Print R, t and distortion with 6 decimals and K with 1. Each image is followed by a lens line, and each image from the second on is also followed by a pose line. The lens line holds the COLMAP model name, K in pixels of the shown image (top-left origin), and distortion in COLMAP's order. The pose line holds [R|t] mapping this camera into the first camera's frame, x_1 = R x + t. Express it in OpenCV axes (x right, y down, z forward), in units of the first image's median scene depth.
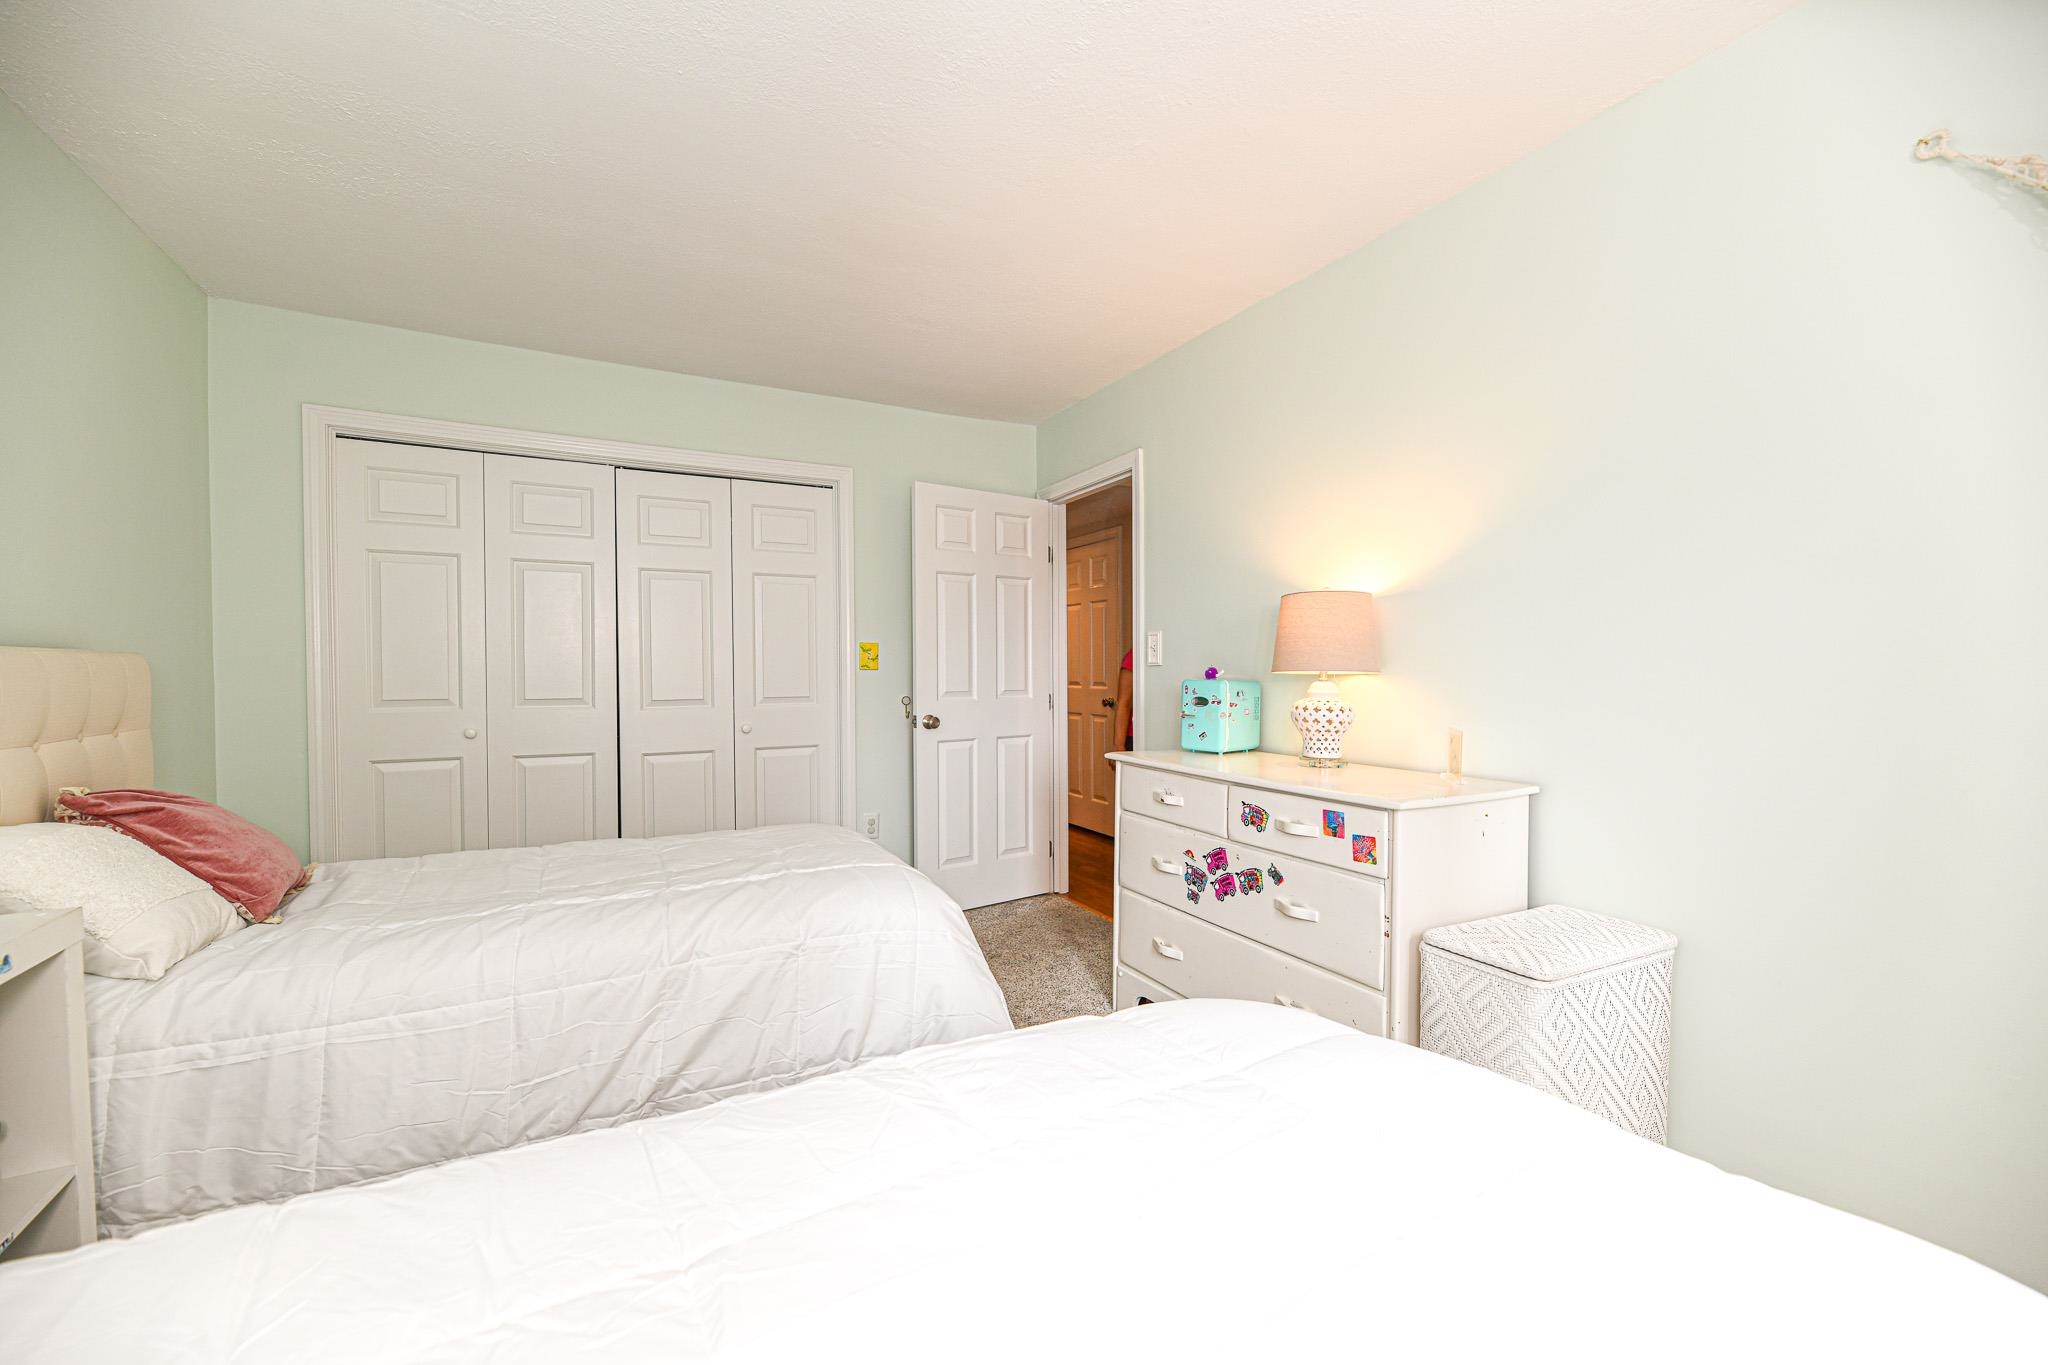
lens RADIAL K [[824.3, 0, 1024.0], [0, 824.3, 682.5], [0, 0, 1]] dist [-0.001638, -0.002966]
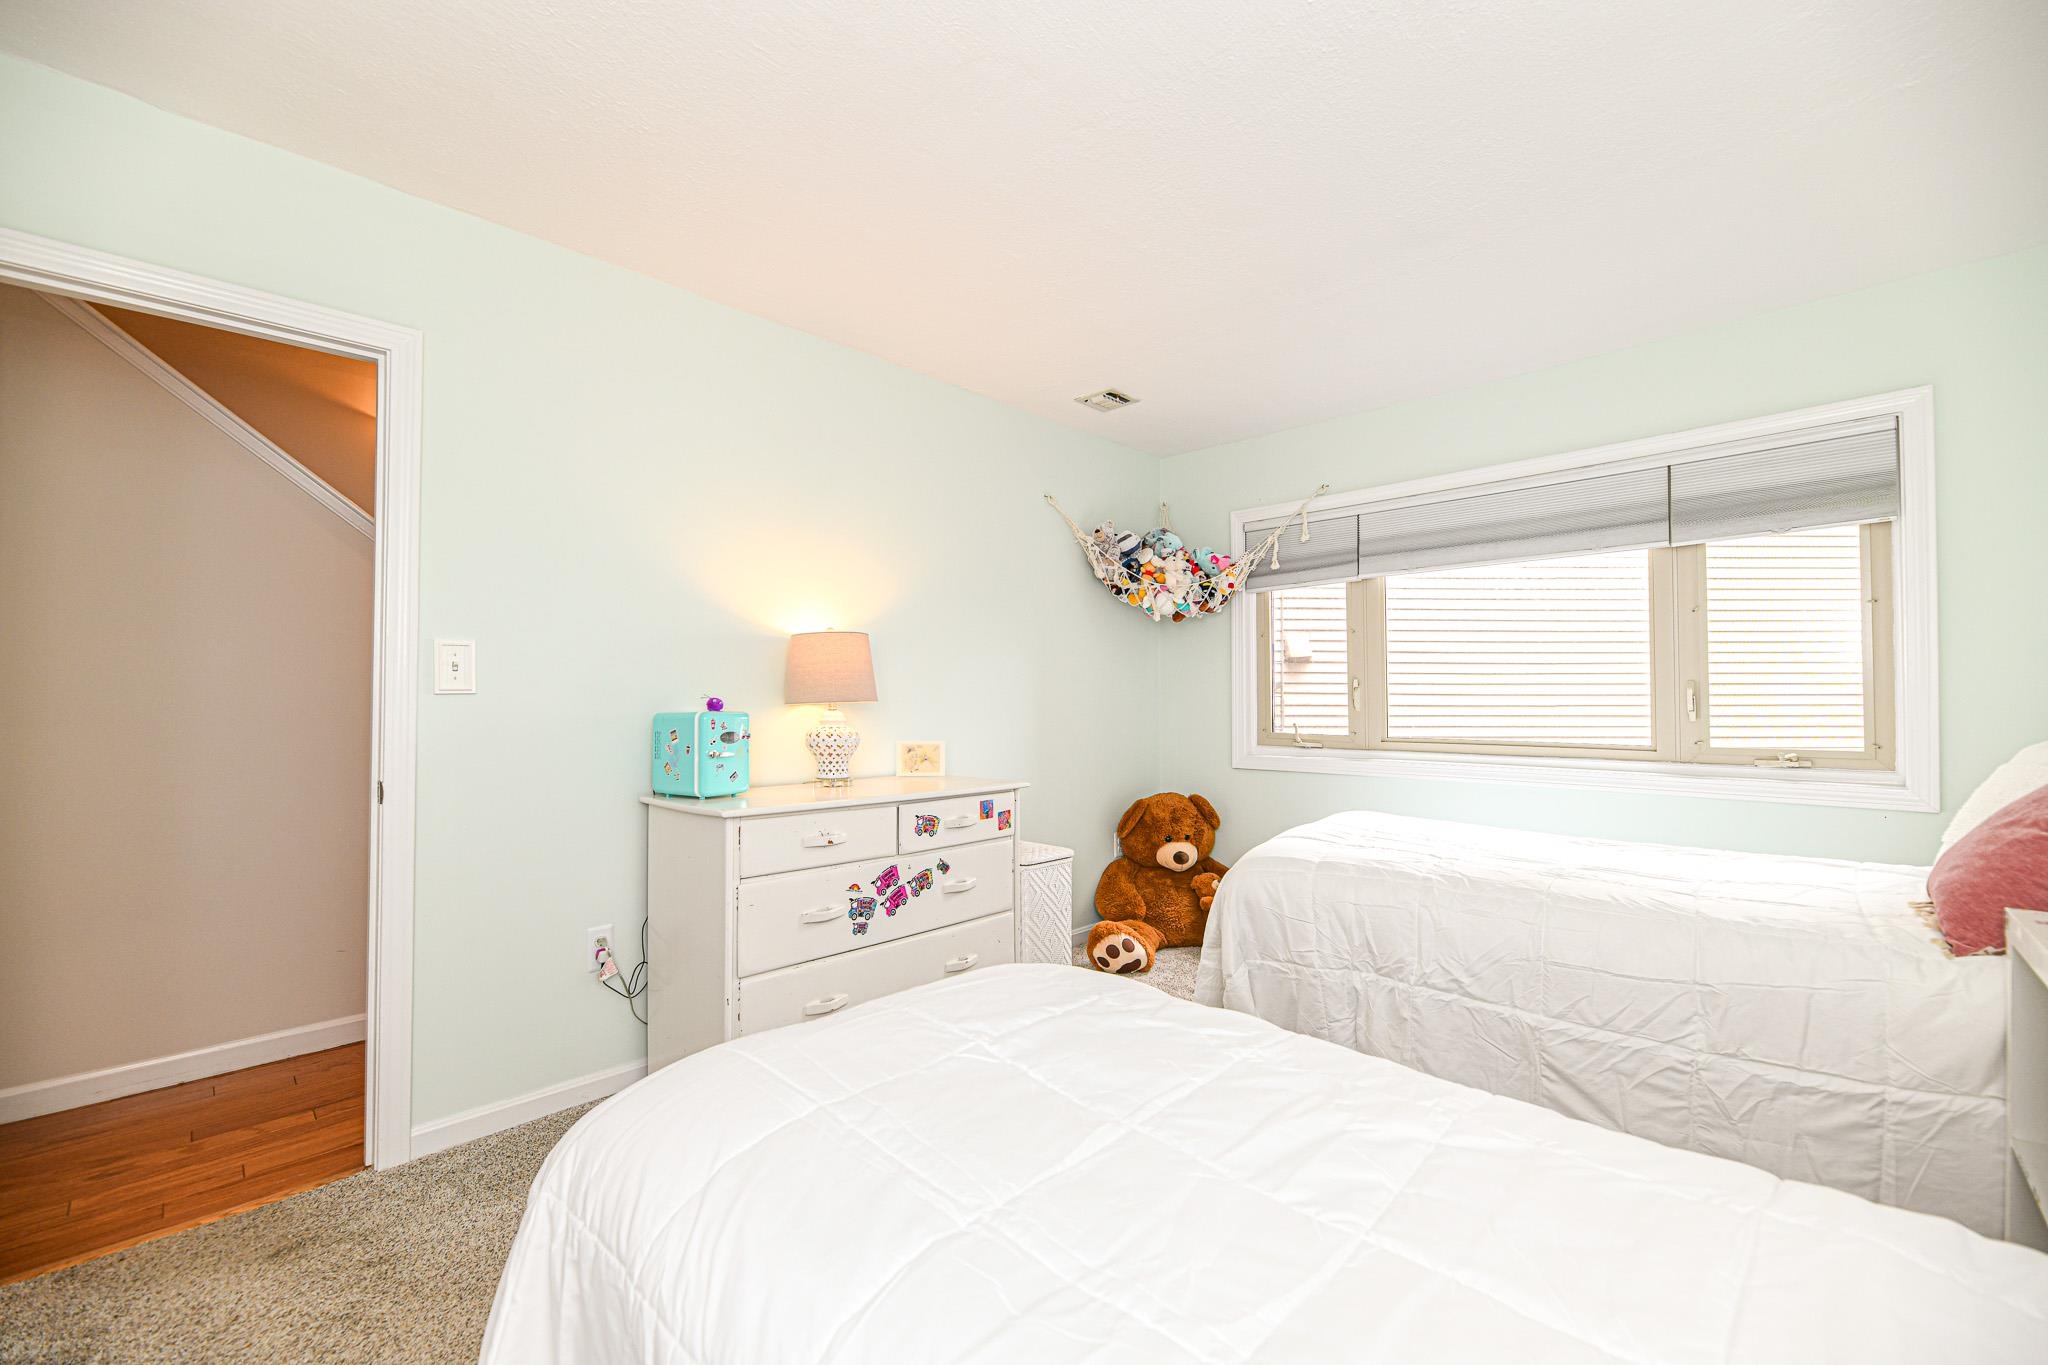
lens RADIAL K [[824.3, 0, 1024.0], [0, 824.3, 682.5], [0, 0, 1]] dist [-0.001638, -0.002966]
pose [[-0.296557, 0.018912, 0.954828, -0.845225], [0.015254, 0.999770, -0.015065, -0.019500], [-0.954893, 0.010098, -0.296777, 1.157297]]
